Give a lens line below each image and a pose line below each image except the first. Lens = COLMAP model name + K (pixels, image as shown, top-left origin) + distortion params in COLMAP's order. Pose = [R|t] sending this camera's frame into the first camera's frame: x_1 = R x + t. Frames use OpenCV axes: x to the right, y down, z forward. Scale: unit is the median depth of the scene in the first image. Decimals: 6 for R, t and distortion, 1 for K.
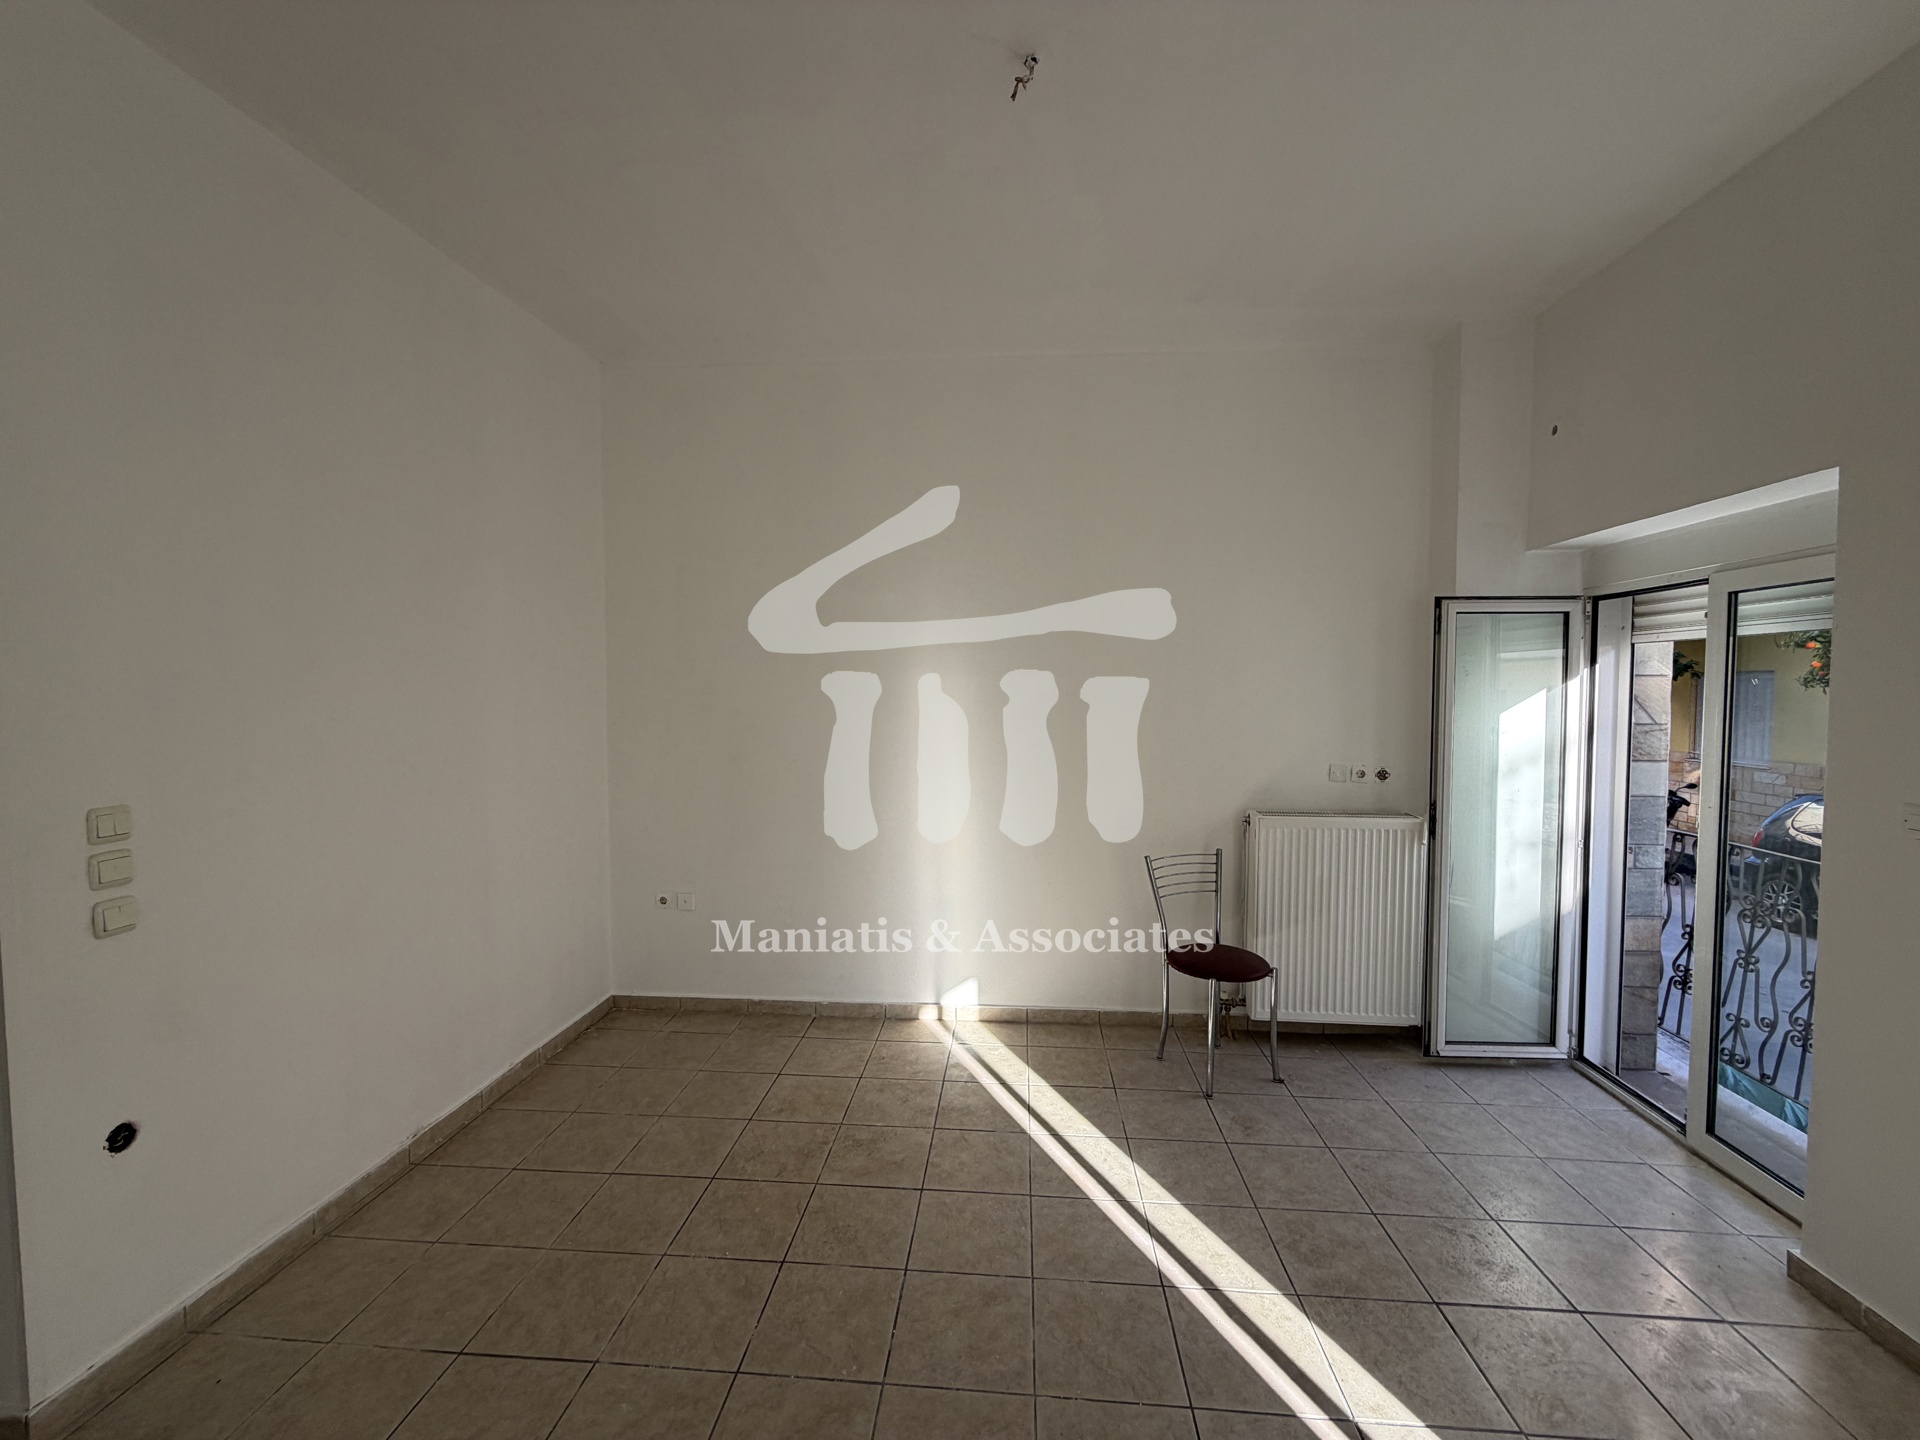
lens RADIAL K [[764.2, 0, 955.1], [0, 764.2, 720.5], [0, 0, 1]] dist [0.000990, -0.000346]
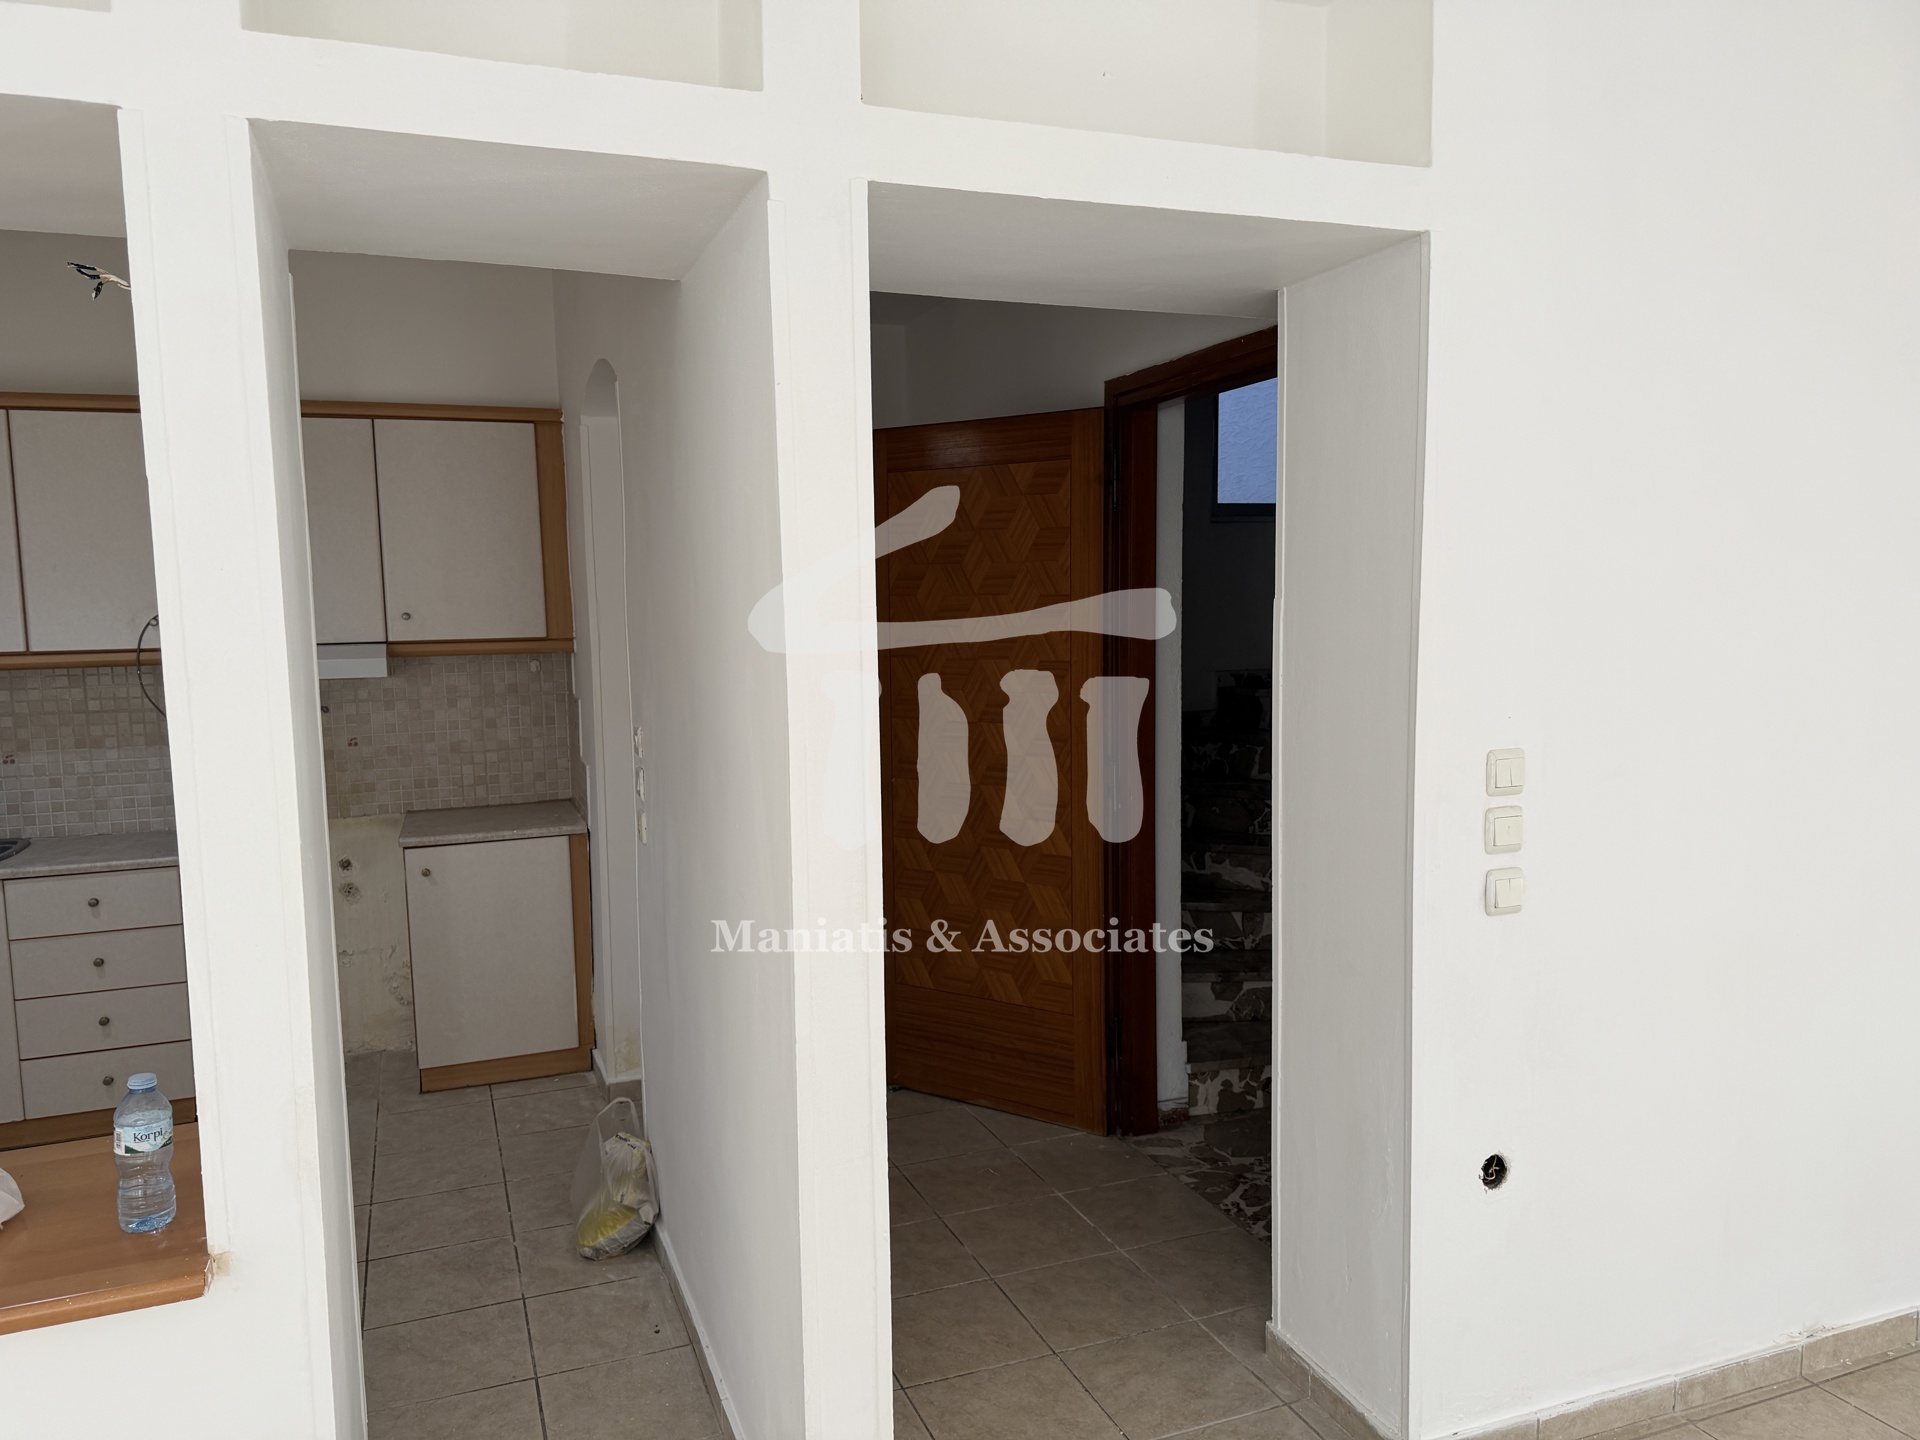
lens RADIAL K [[1351.4, 0, 961.0], [0, 1351.4, 725.0], [0, 0, 1]] dist [0.052053, -0.058734]
pose [[0.448416, 0.080195, -0.890220, -0.076159], [-0.023948, 0.996687, 0.077723, -0.002945], [0.893504, -0.013533, 0.448851, -0.063312]]
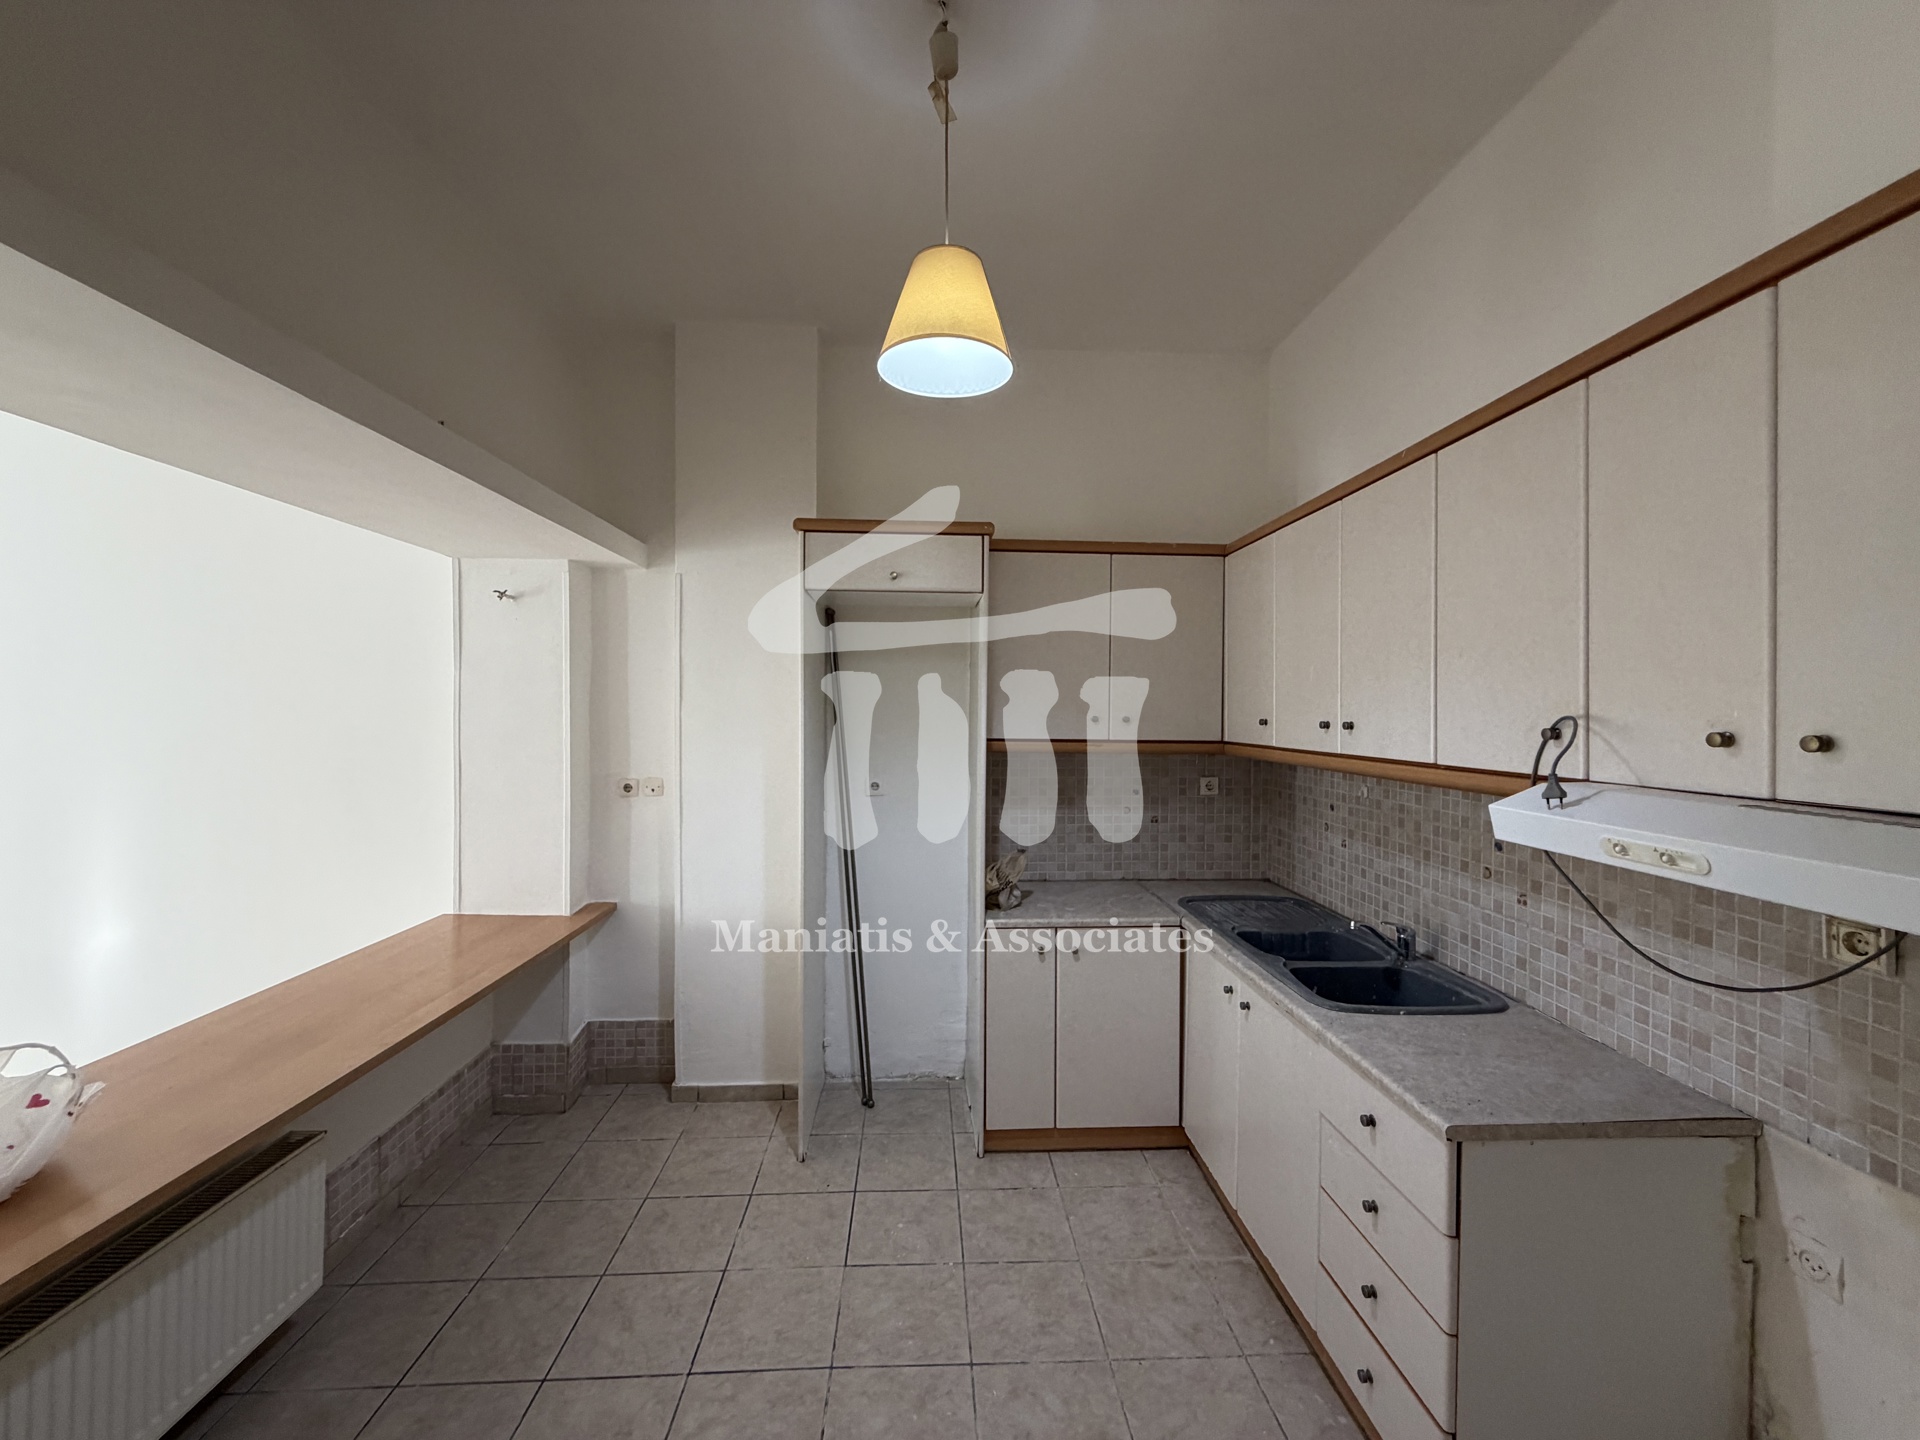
lens RADIAL K [[764.2, 0, 946.8], [0, 764.2, 720.7], [0, 0, 1]] dist [0.000990, -0.000346]
pose [[-0.991723, 0.000473, -0.128392, -1.282388], [-0.007302, 0.998167, 0.060081, -0.013241], [0.128185, 0.060521, -0.989902, 0.250482]]
